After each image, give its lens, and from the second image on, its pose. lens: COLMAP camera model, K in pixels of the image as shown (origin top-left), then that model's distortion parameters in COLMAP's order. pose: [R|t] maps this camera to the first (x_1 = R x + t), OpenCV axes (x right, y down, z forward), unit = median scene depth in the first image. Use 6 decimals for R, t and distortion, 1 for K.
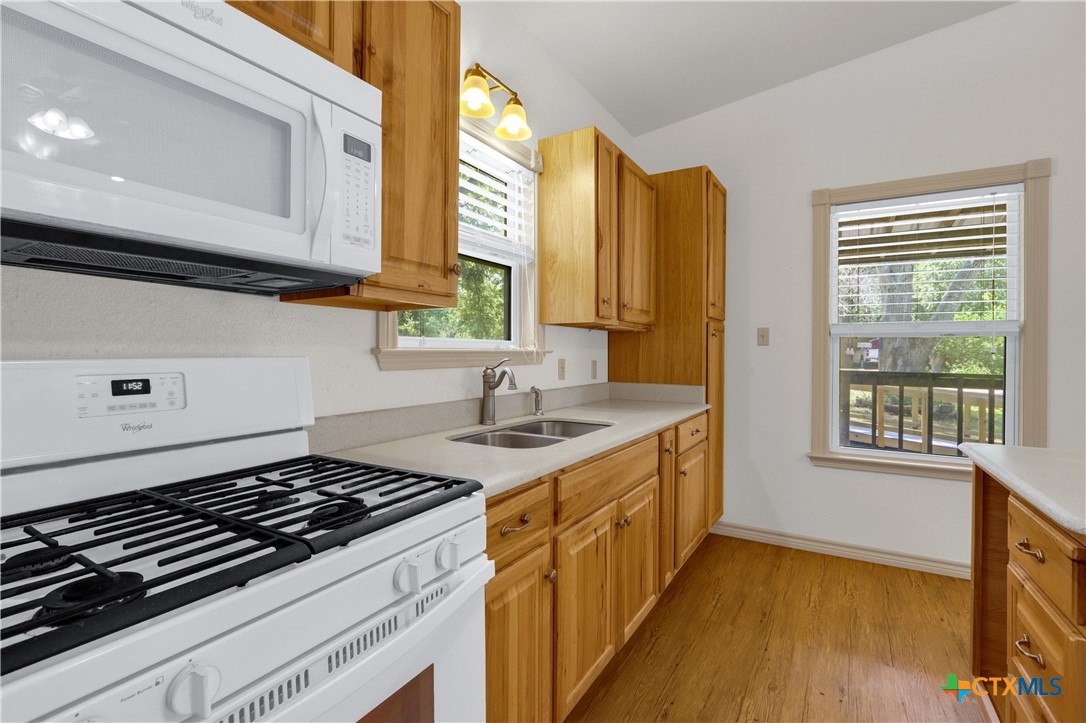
lens RADIAL K [[506.3, 0, 536.4], [0, 506.3, 352.3], [0, 0, 1]] dist [-0.002405, -0.000064]
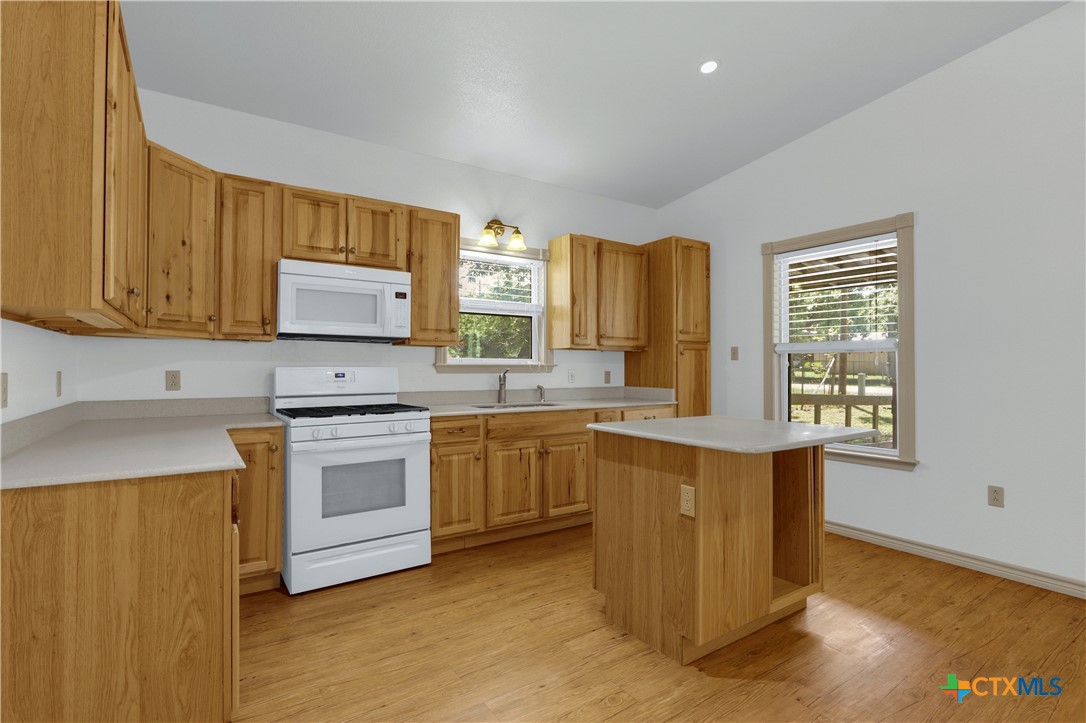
lens RADIAL K [[523.0, 0, 528.6], [0, 523.0, 359.2], [0, 0, 1]] dist [-0.005381, -0.000057]
pose [[0.899747, -0.010081, -0.436295, 0.725930], [0.002119, 0.999822, -0.018732, 0.011496], [0.436406, 0.015929, 0.899609, -0.622674]]
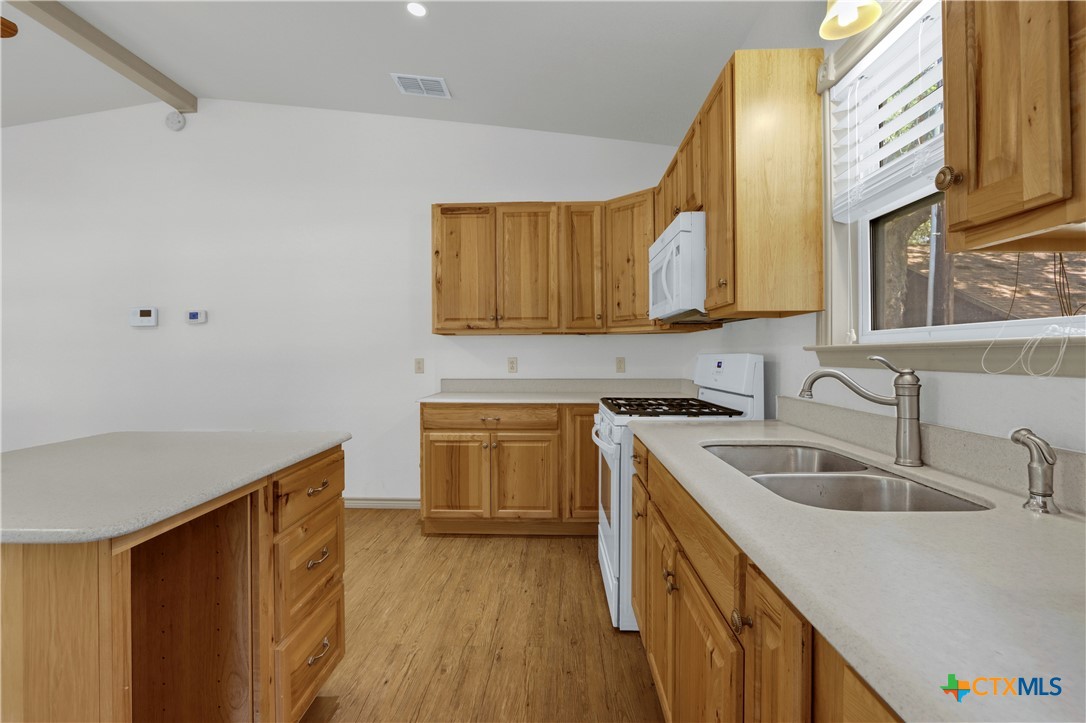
lens RADIAL K [[506.3, 0, 536.4], [0, 506.3, 352.3], [0, 0, 1]] dist [-0.002405, -0.000064]
pose [[-0.877656, -0.005343, -0.479260, 0.496924], [-0.002151, 0.999972, -0.007209, 0.010741], [0.479285, -0.005296, -0.877643, 1.113600]]
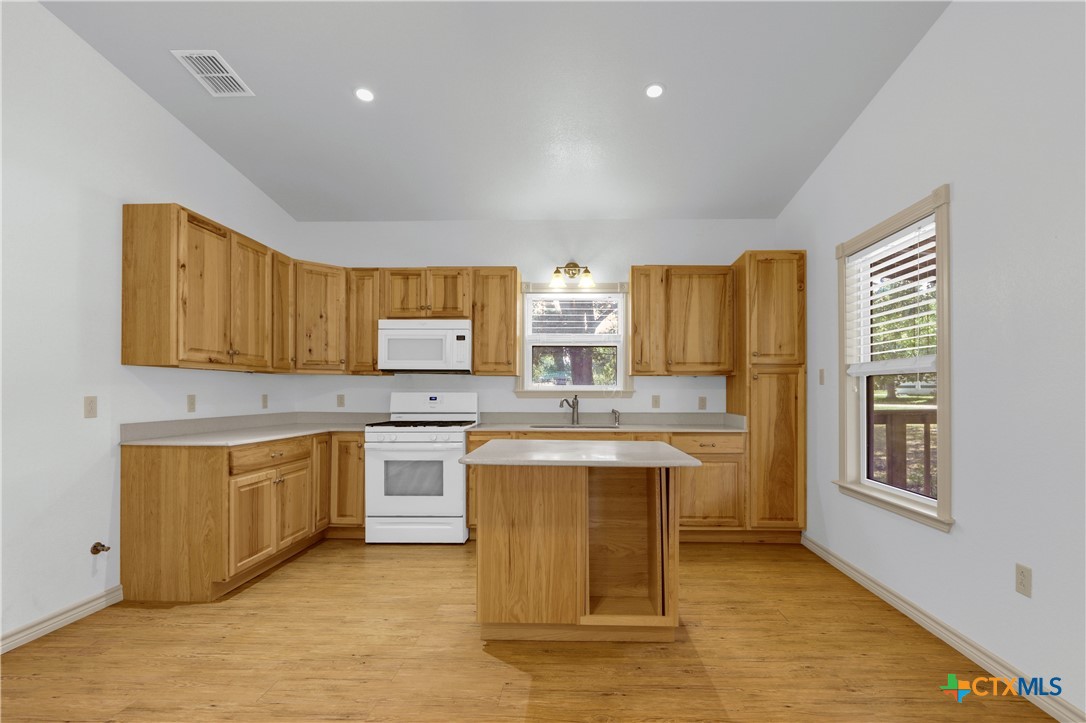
lens RADIAL K [[521.1, 0, 558.4], [0, 521.1, 387.1], [0, 0, 1]] dist [-0.004233, 0.000413]
pose [[0.482502, -0.012812, -0.875801, 1.539638], [-0.001793, 0.999876, -0.015615, 0.014425], [0.875893, 0.009105, 0.482420, -0.115031]]
